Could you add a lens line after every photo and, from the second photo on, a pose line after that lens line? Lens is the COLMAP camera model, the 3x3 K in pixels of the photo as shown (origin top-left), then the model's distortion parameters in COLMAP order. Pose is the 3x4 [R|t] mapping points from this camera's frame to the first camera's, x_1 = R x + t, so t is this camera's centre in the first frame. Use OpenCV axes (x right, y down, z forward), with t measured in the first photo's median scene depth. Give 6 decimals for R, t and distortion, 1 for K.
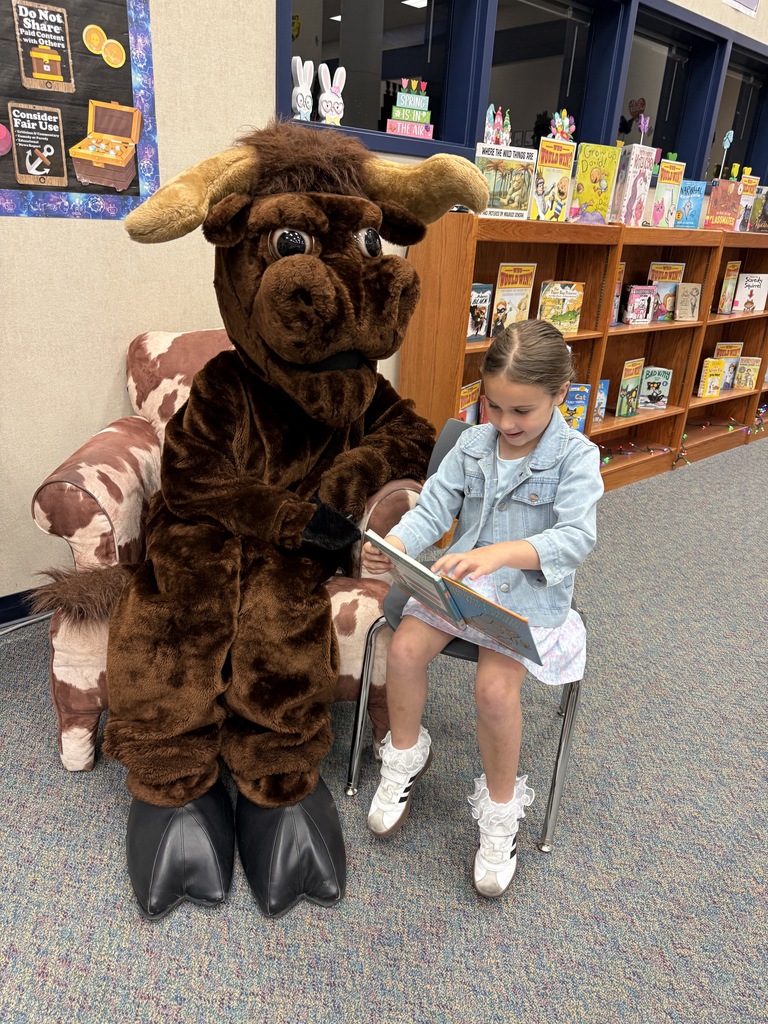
lens RADIAL K [[725.0, 0, 383.8], [0, 725.0, 515.9], [0, 0, 1]] dist [0.012470, -0.020178]
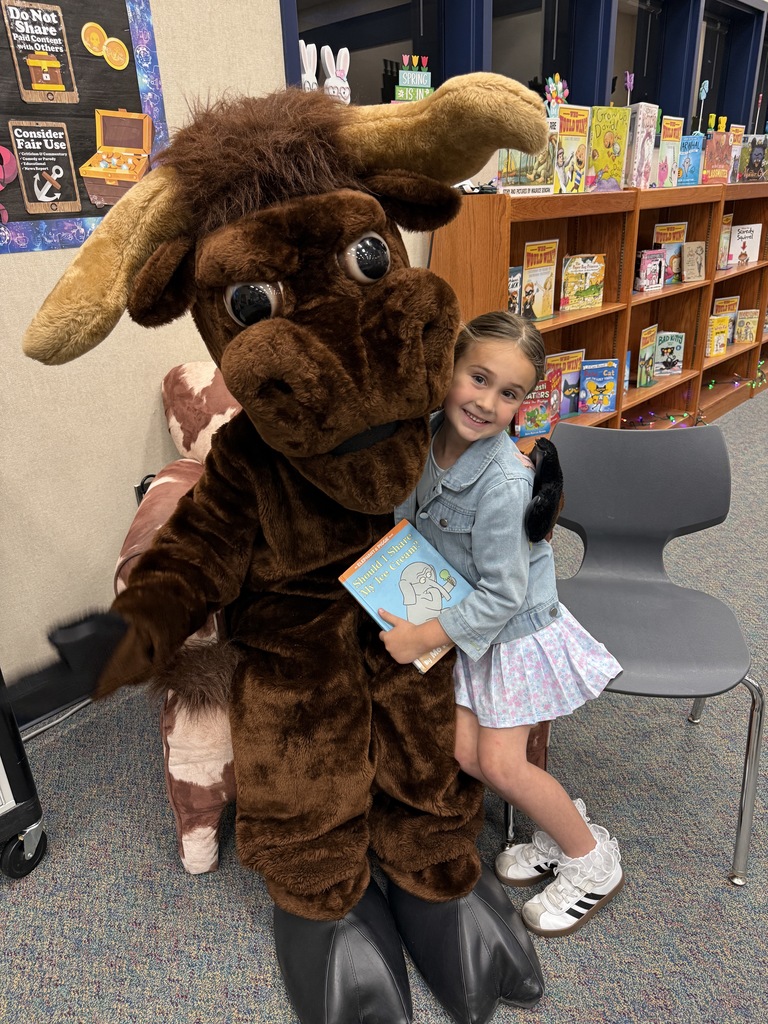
lens RADIAL K [[725.0, 0, 385.8], [0, 725.0, 516.4], [0, 0, 1]] dist [0.012470, -0.020178]
pose [[0.990067, -0.128914, 0.056105, -0.159372], [0.127799, 0.991532, 0.023046, -0.058053], [-0.058601, -0.015647, 0.998159, 0.092003]]
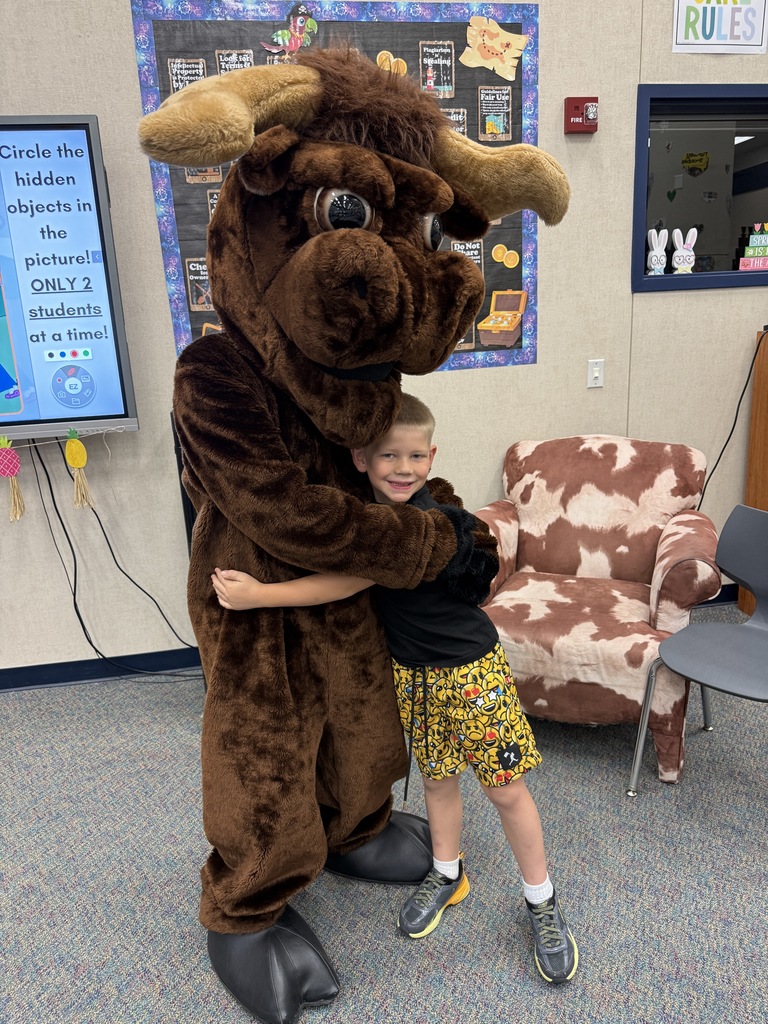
lens RADIAL K [[725.0, 0, 377.2], [0, 725.0, 516.7], [0, 0, 1]] dist [0.012470, -0.020178]
pose [[0.846720, 0.036538, -0.530782, 0.191667], [-0.108282, 0.988593, -0.104681, 0.066779], [0.520903, 0.146110, 0.841018, -0.298709]]
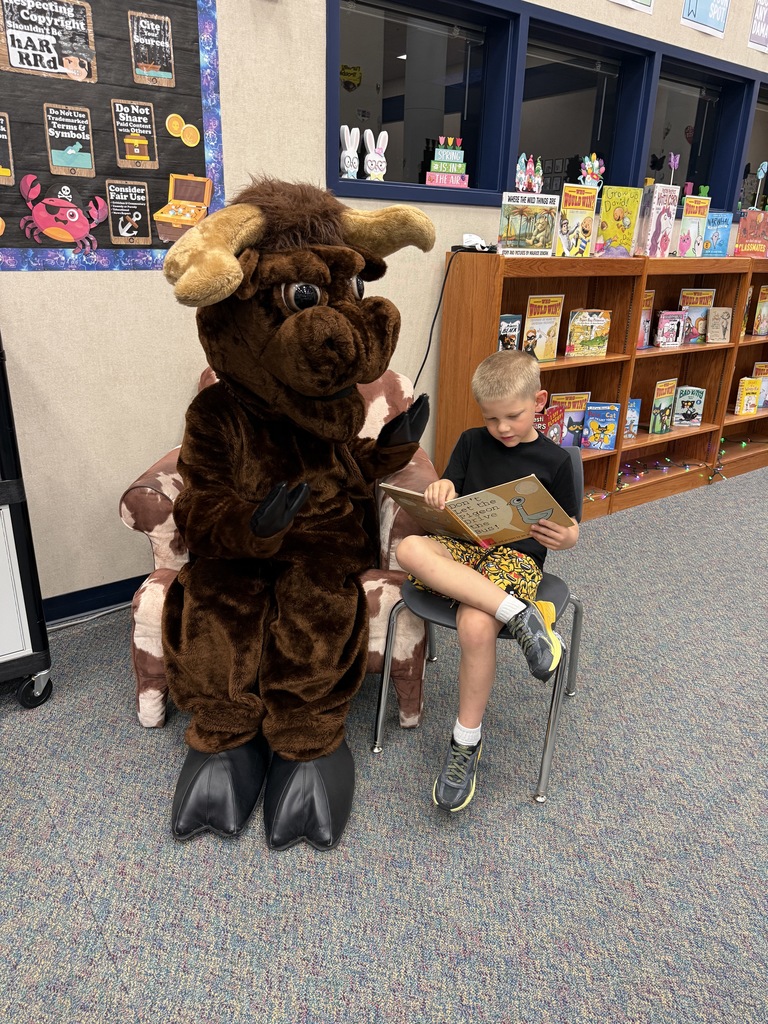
lens RADIAL K [[725.0, 0, 392.0], [0, 725.0, 510.2], [0, 0, 1]] dist [0.012470, -0.020178]
pose [[0.996626, 0.002647, -0.082034, 0.059594], [-0.005639, 0.999326, -0.036264, 0.027624], [0.081883, 0.036604, 0.995970, -0.145663]]
